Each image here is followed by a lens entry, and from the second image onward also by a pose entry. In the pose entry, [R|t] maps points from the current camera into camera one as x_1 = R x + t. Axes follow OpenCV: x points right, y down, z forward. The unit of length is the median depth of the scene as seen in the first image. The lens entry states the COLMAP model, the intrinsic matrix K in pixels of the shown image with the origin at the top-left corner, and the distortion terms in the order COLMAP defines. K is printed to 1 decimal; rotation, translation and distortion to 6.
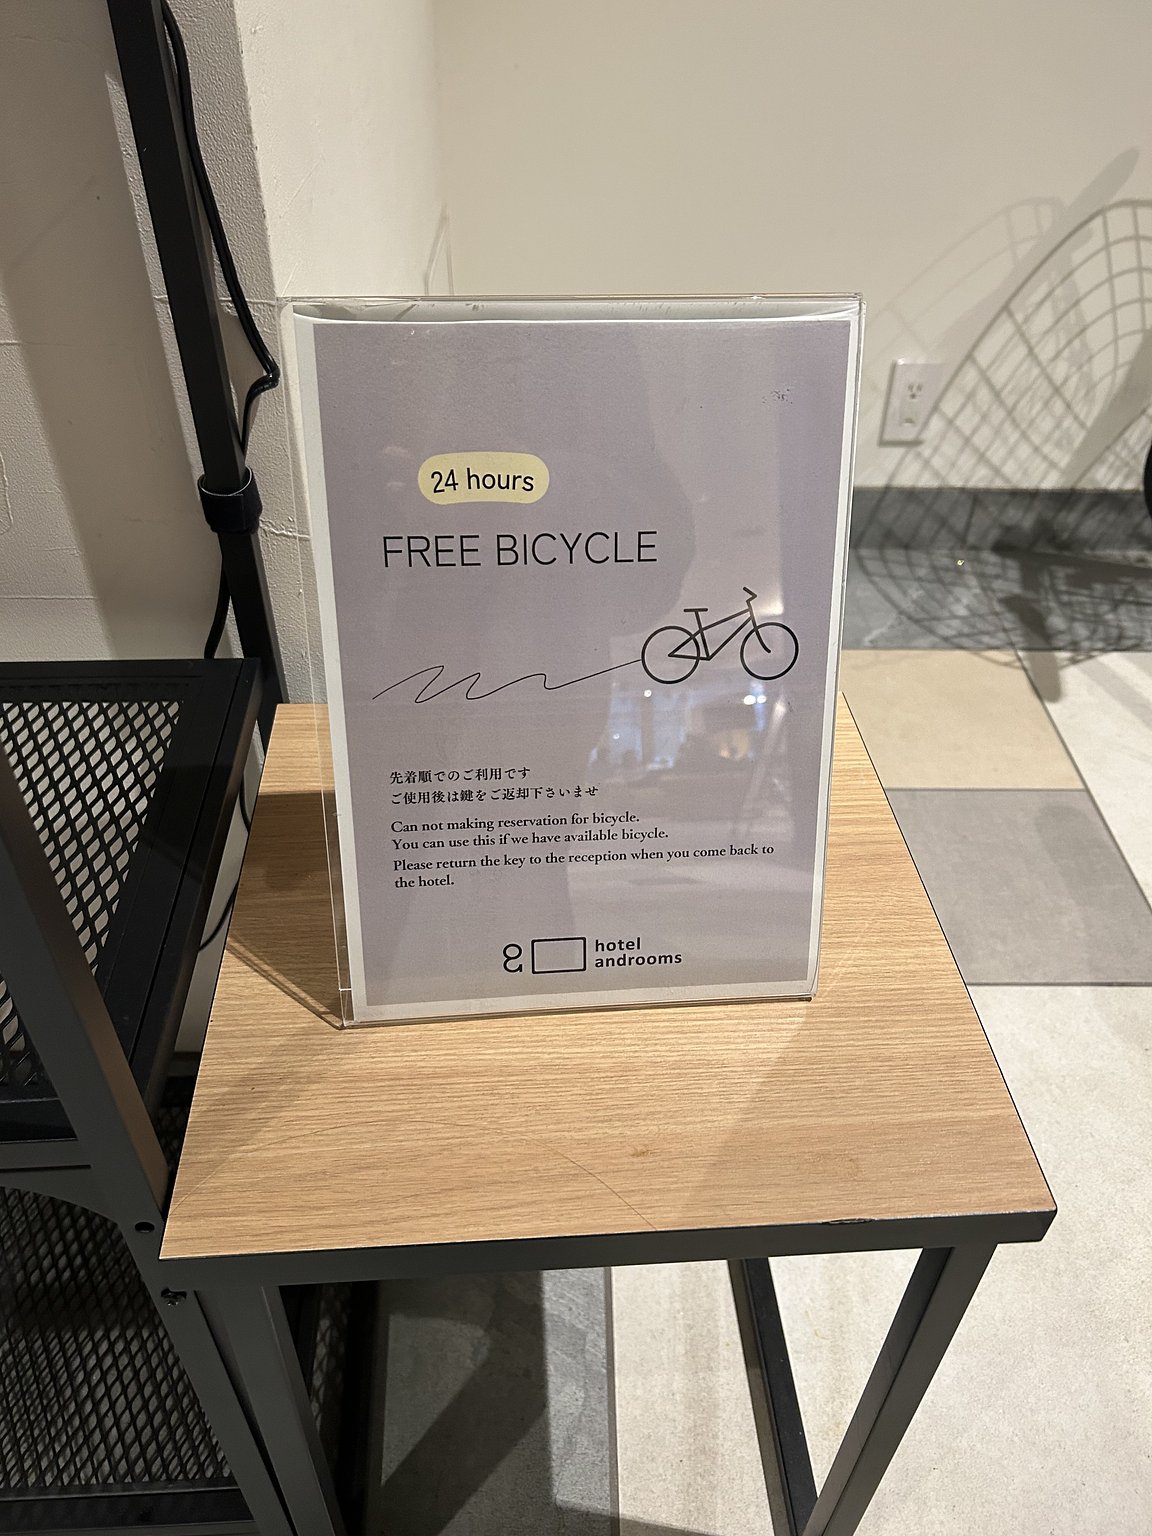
lens RADIAL K [[1154.0, 0, 576.0], [0, 1154.0, 768.0], [0, 0, 1]] dist [0.016100, 0.005770]
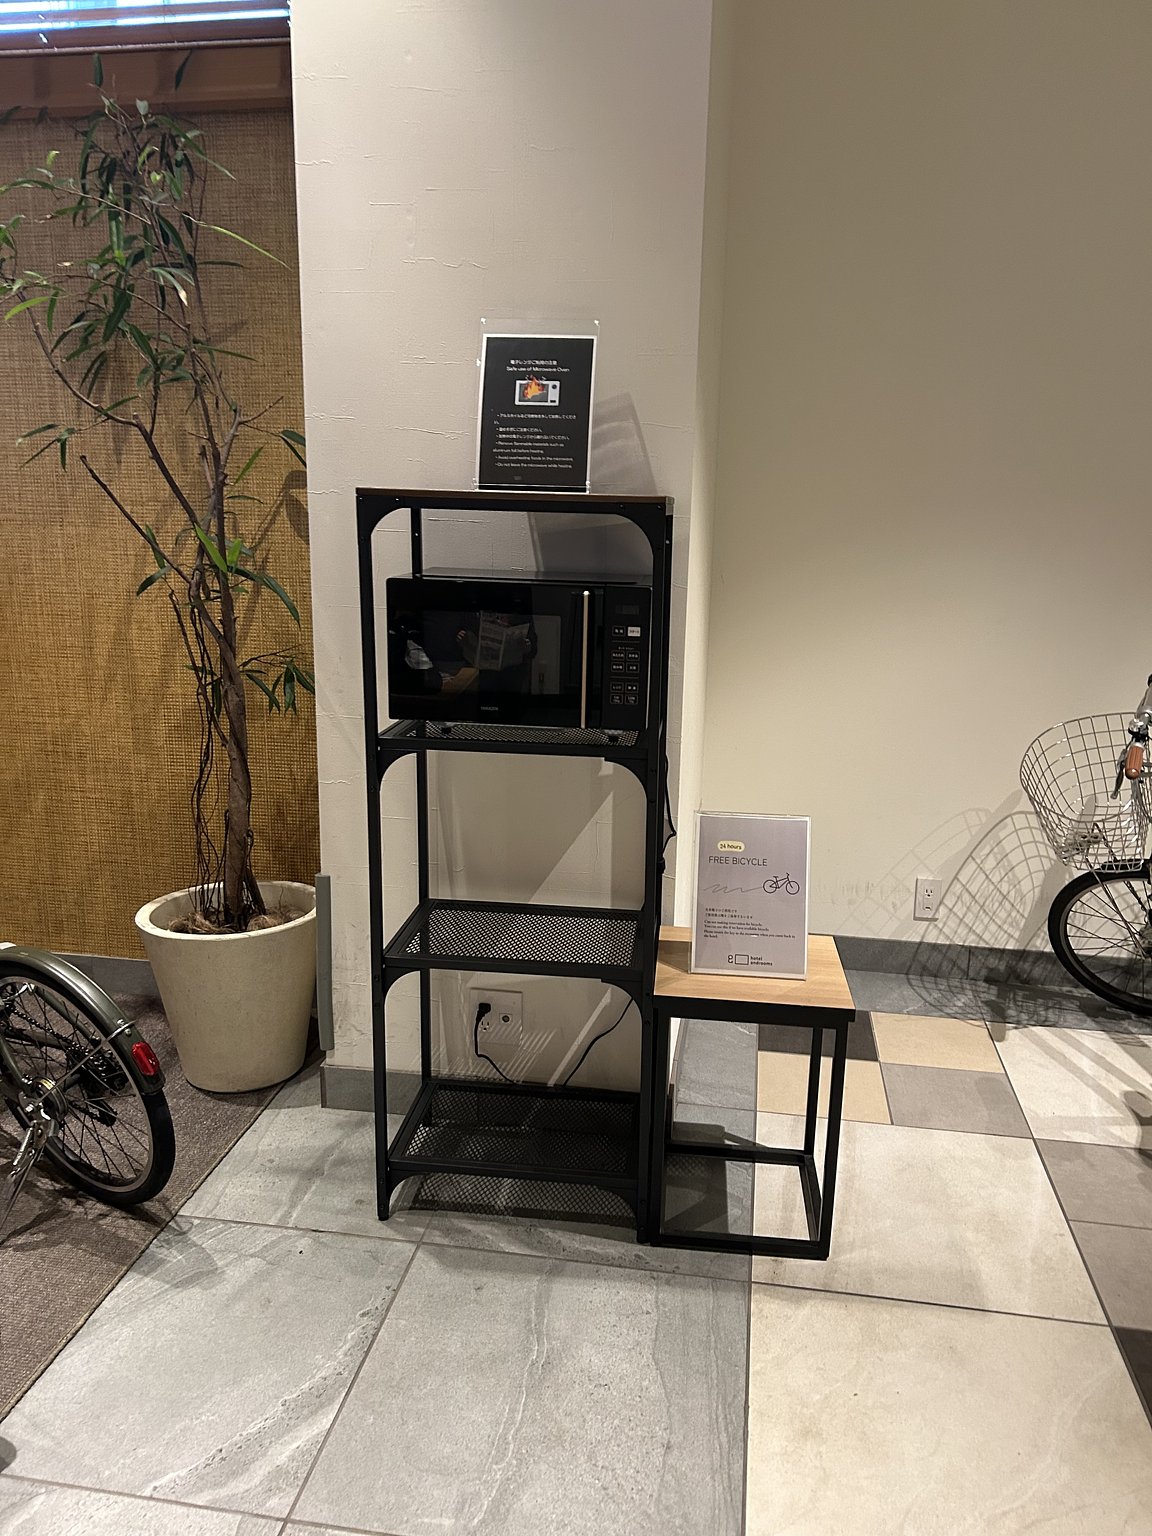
lens RADIAL K [[1169.9, 0, 605.6], [0, 1169.9, 773.2], [0, 0, 1]] dist [0.005925, 0.000636]
pose [[0.989138, 0.036124, -0.142482, 0.022716], [-0.097995, 0.884548, -0.456039, 0.456158], [0.109558, 0.465048, 0.878480, -0.906397]]
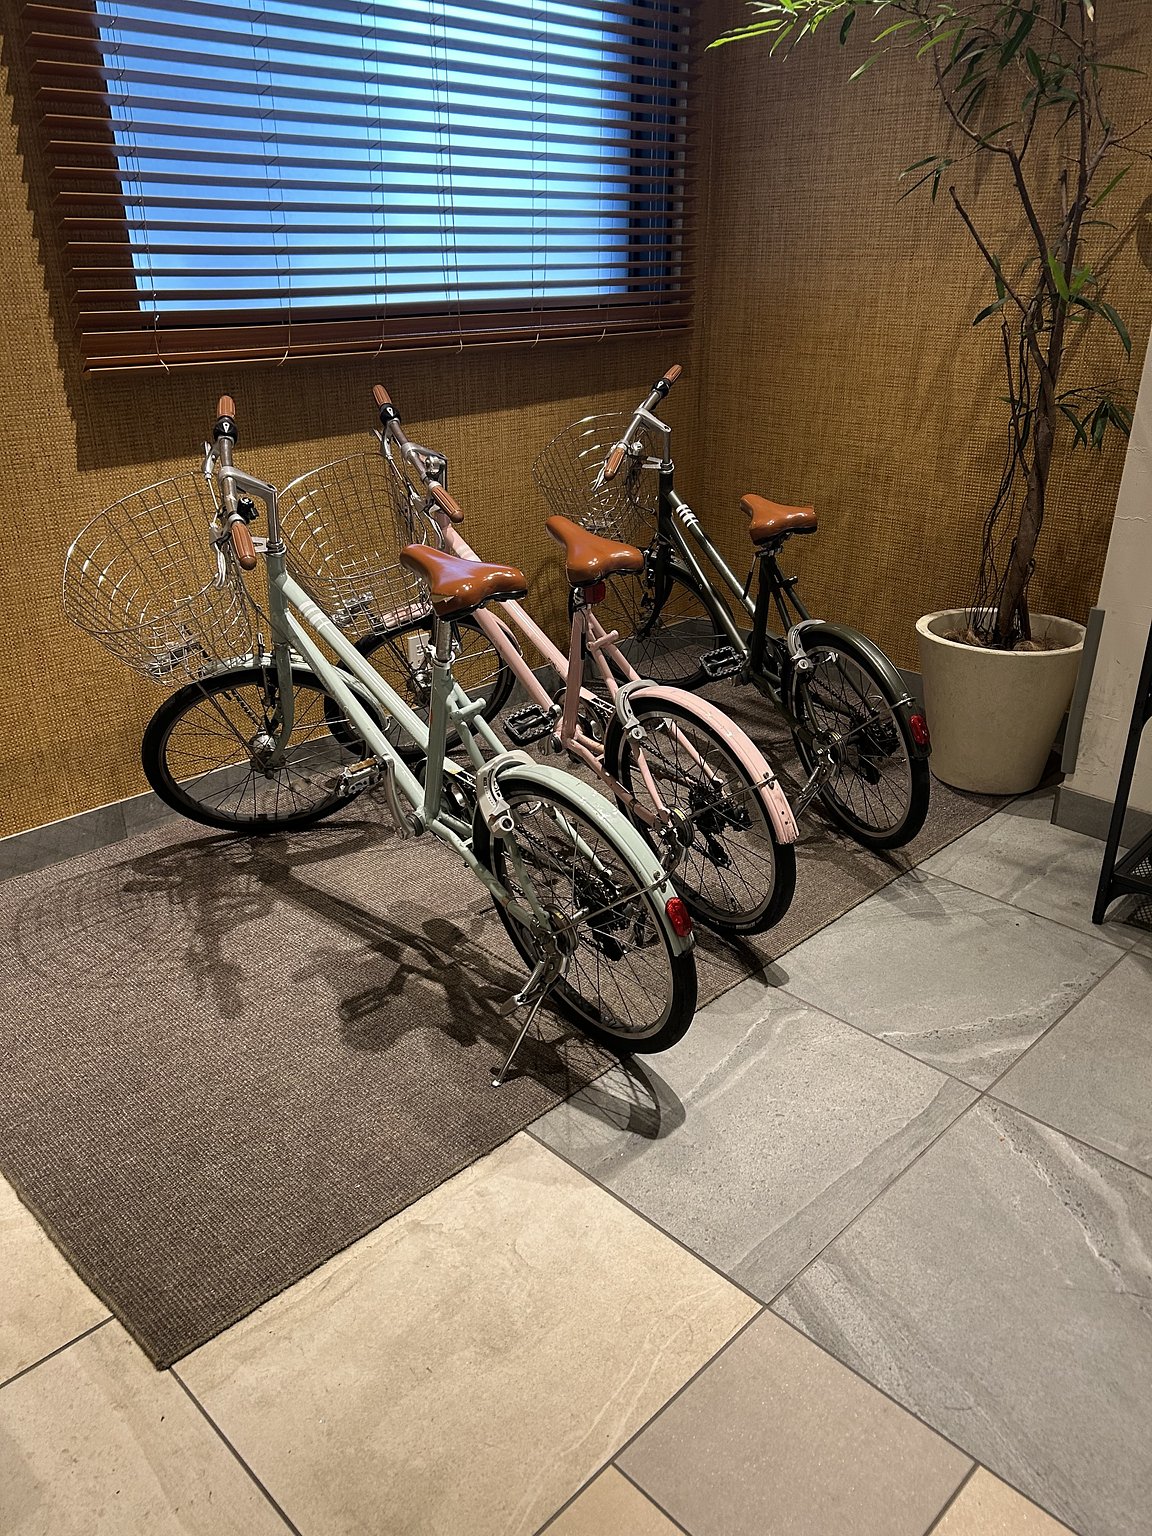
lens RADIAL K [[1169.5, 0, 581.3], [0, 1169.5, 762.7], [0, 0, 1]] dist [0.045390, -0.041968]
pose [[0.707537, 0.269031, -0.653462, 0.053639], [-0.447650, 0.886138, -0.119870, 0.616142], [0.546809, 0.377335, 0.747408, -1.058266]]
